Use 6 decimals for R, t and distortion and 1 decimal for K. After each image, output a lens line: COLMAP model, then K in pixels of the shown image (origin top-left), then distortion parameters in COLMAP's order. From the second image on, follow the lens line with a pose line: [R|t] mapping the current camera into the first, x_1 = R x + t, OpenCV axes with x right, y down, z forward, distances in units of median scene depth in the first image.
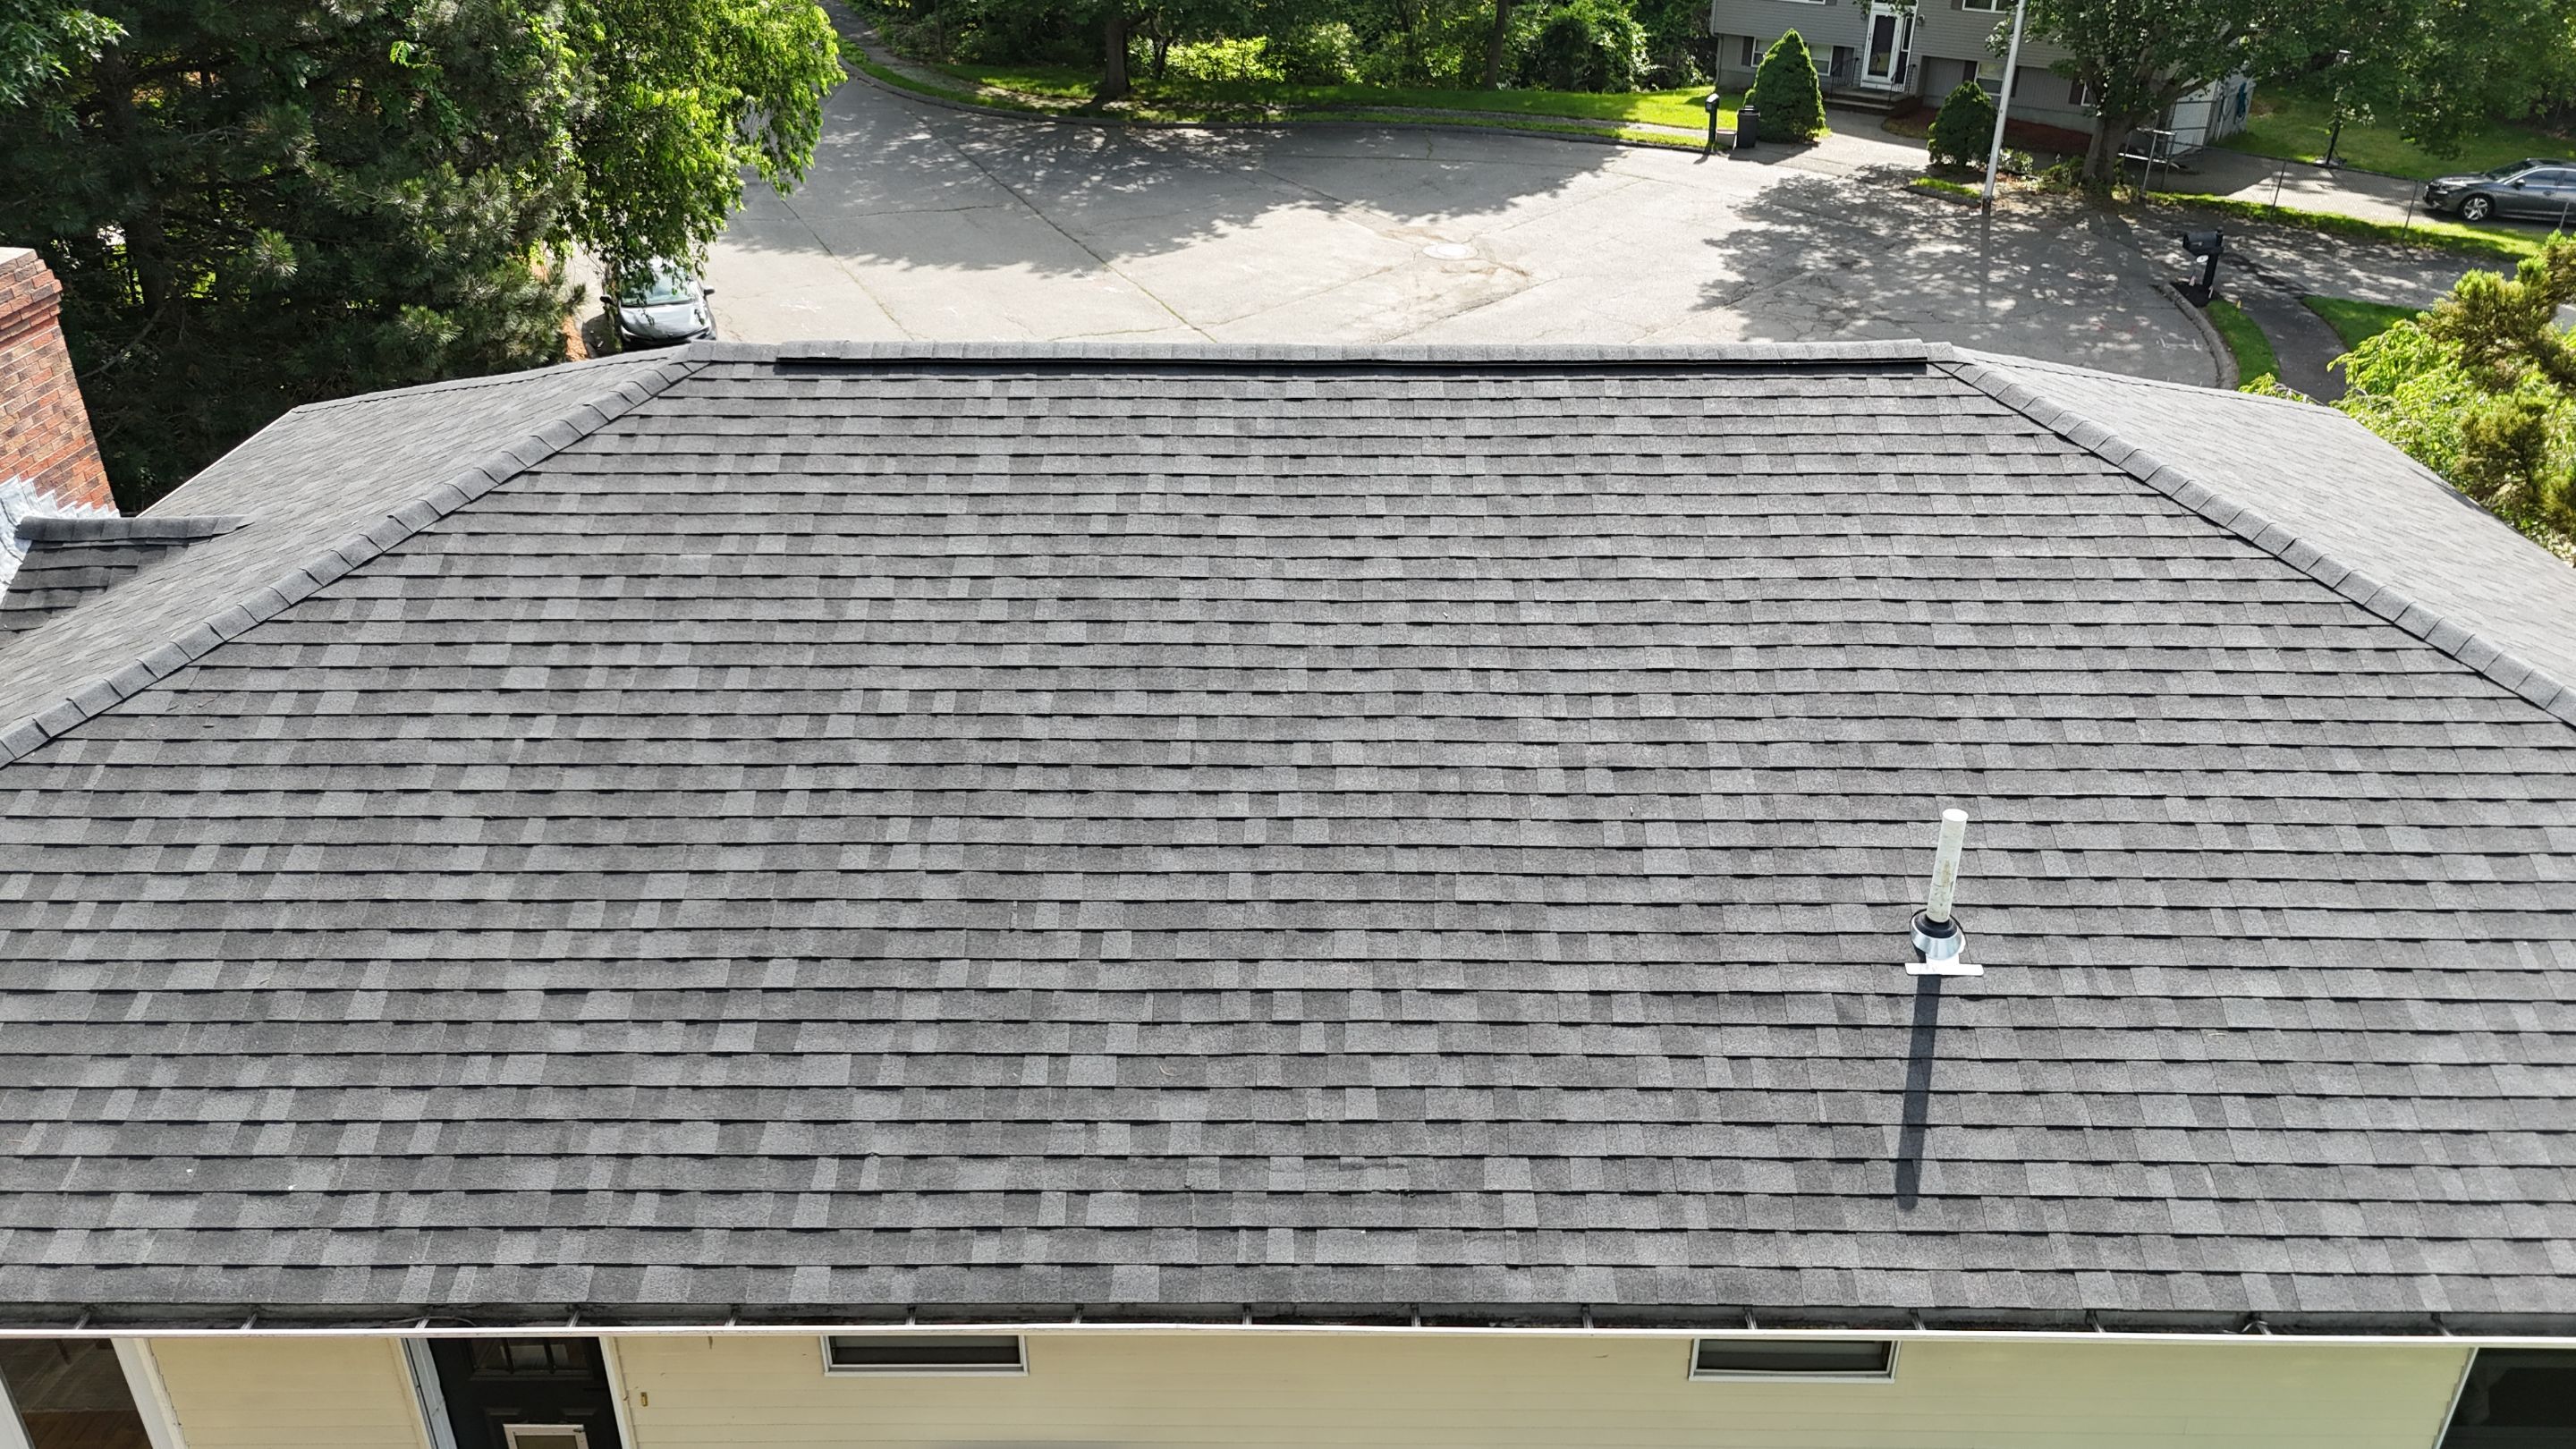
lens RADIAL K [[1888.6, 0, 1288.0], [0, 1888.6, 724.5], [0, 0, 1]] dist [0.055907, -0.032468]
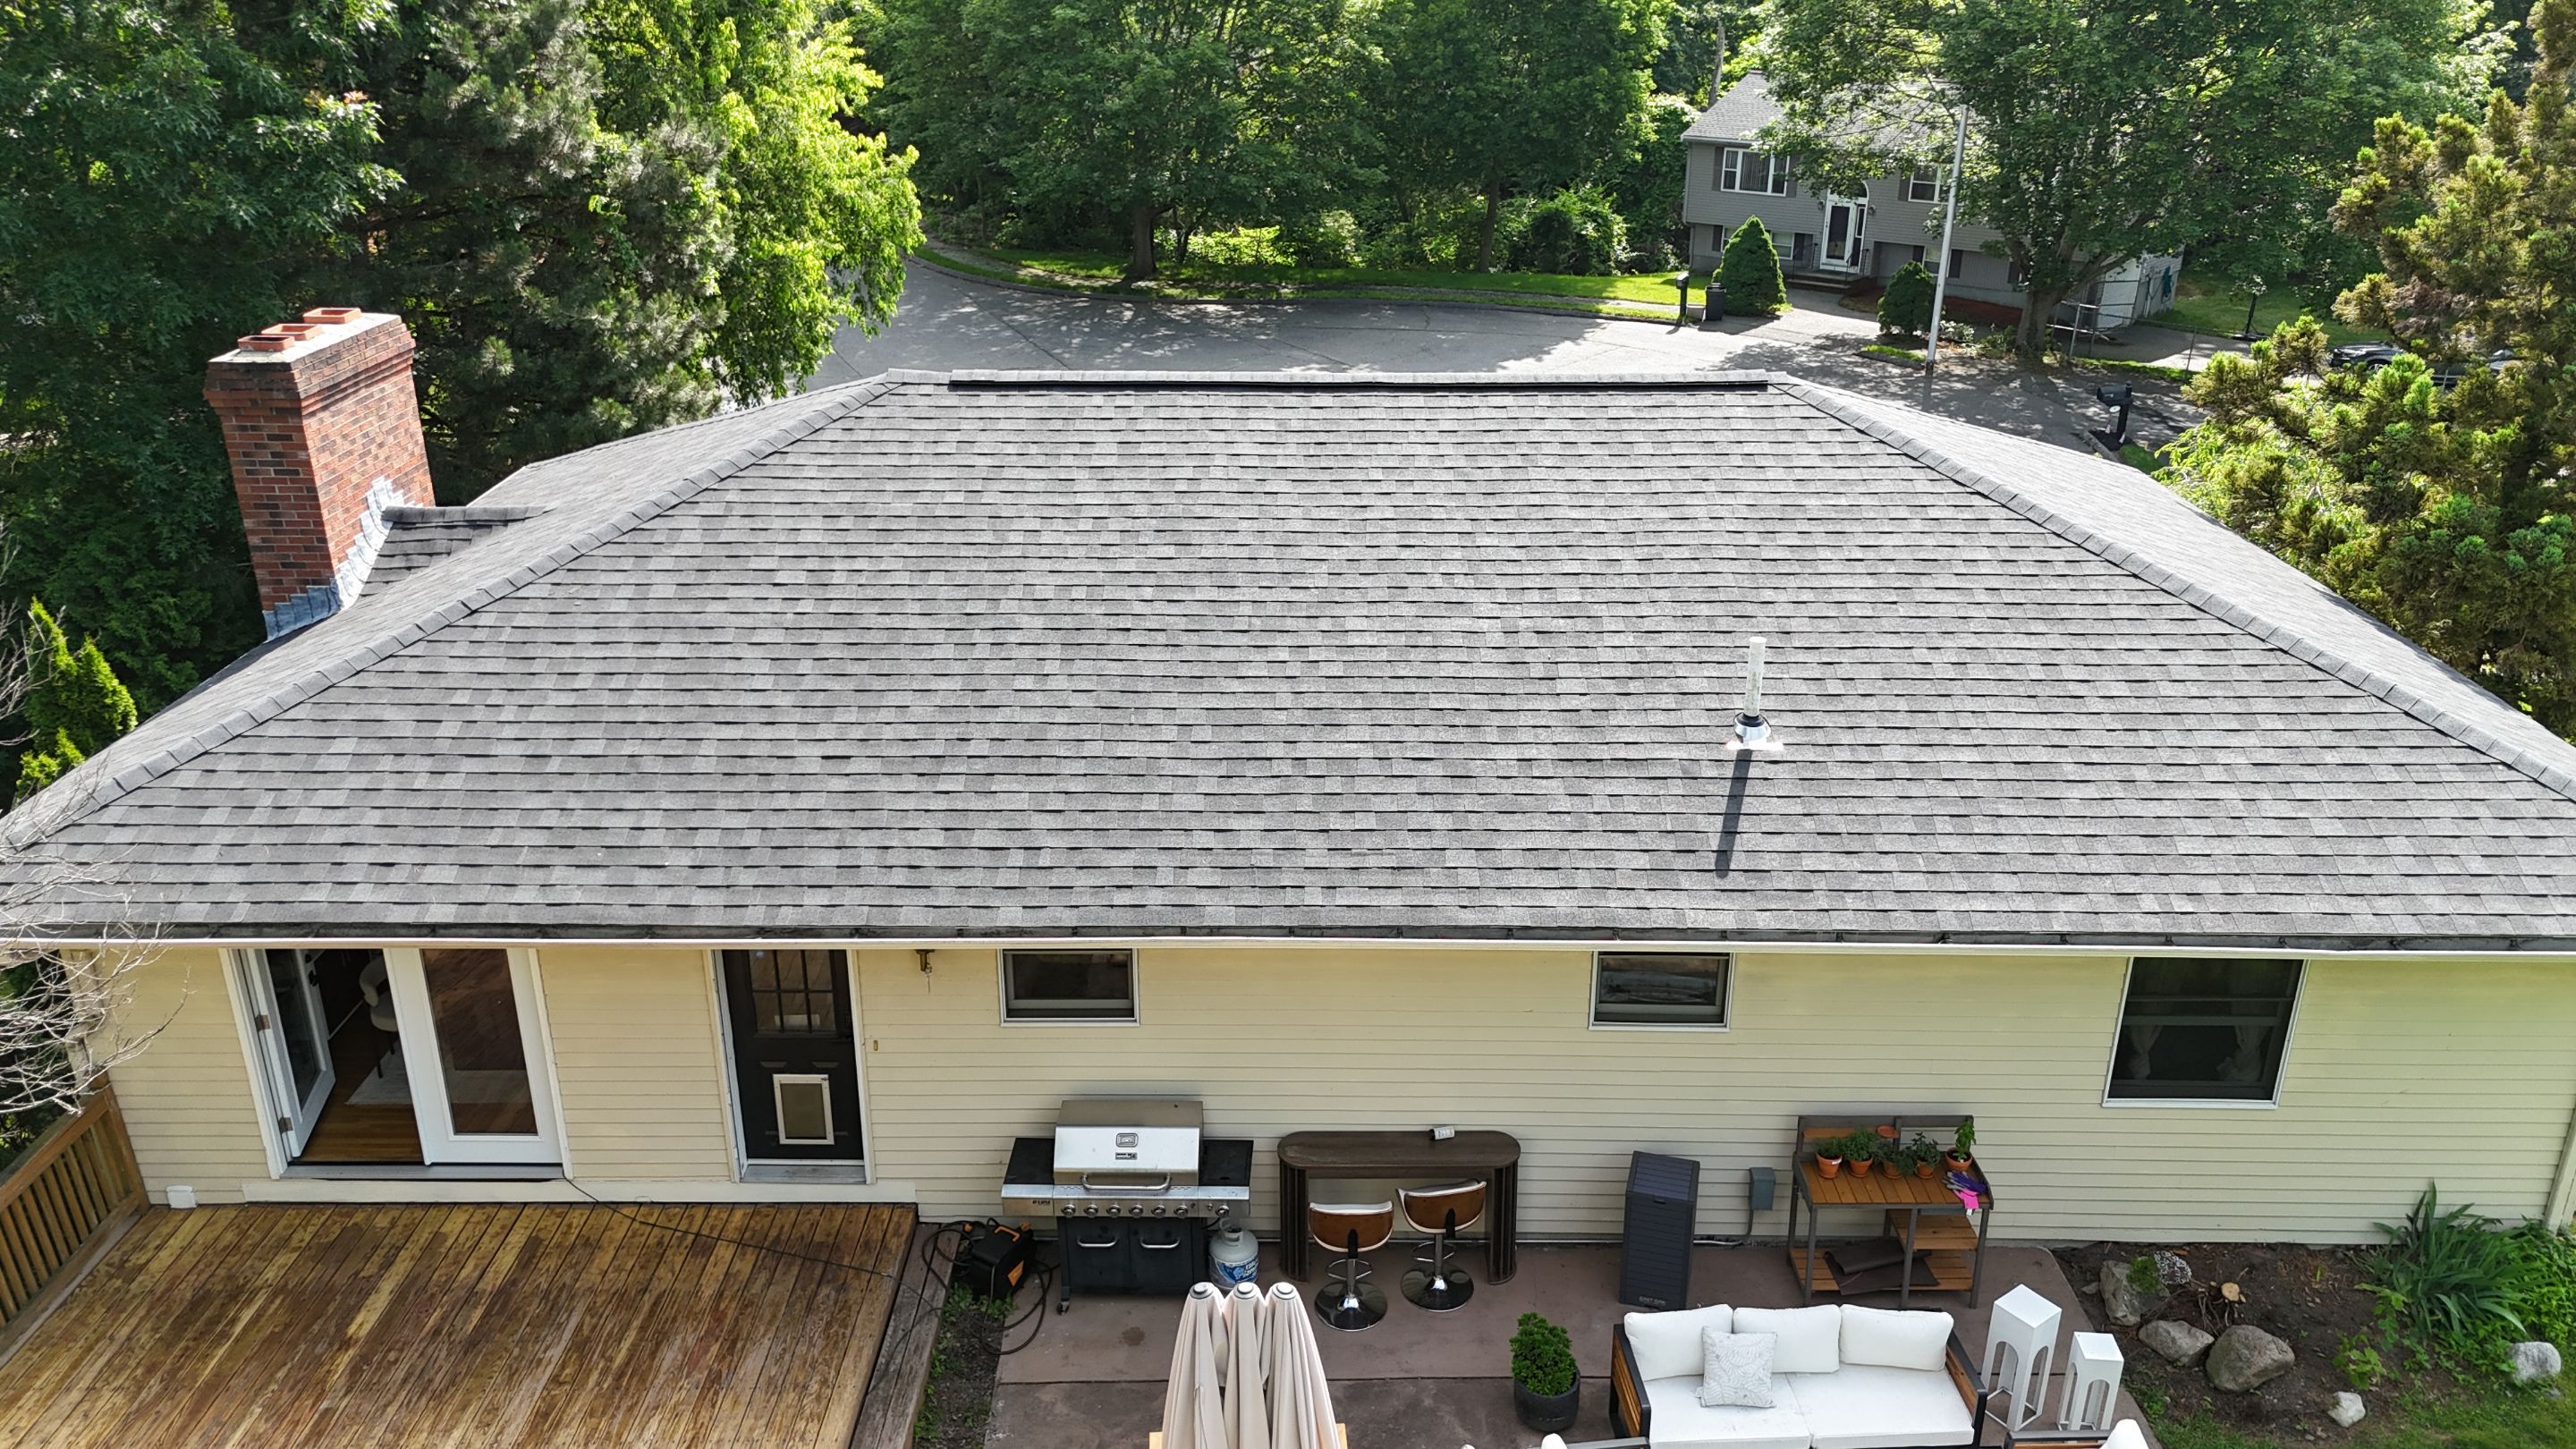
lens RADIAL K [[1877.2, 0, 1288.0], [0, 1877.2, 724.5], [0, 0, 1]] dist [0.105334, -0.142205]
pose [[0.999993, 0.002162, -0.003081, -0.015750], [-0.002453, 0.995196, -0.097870, 0.225730], [0.002855, 0.097877, 0.995194, -0.420520]]
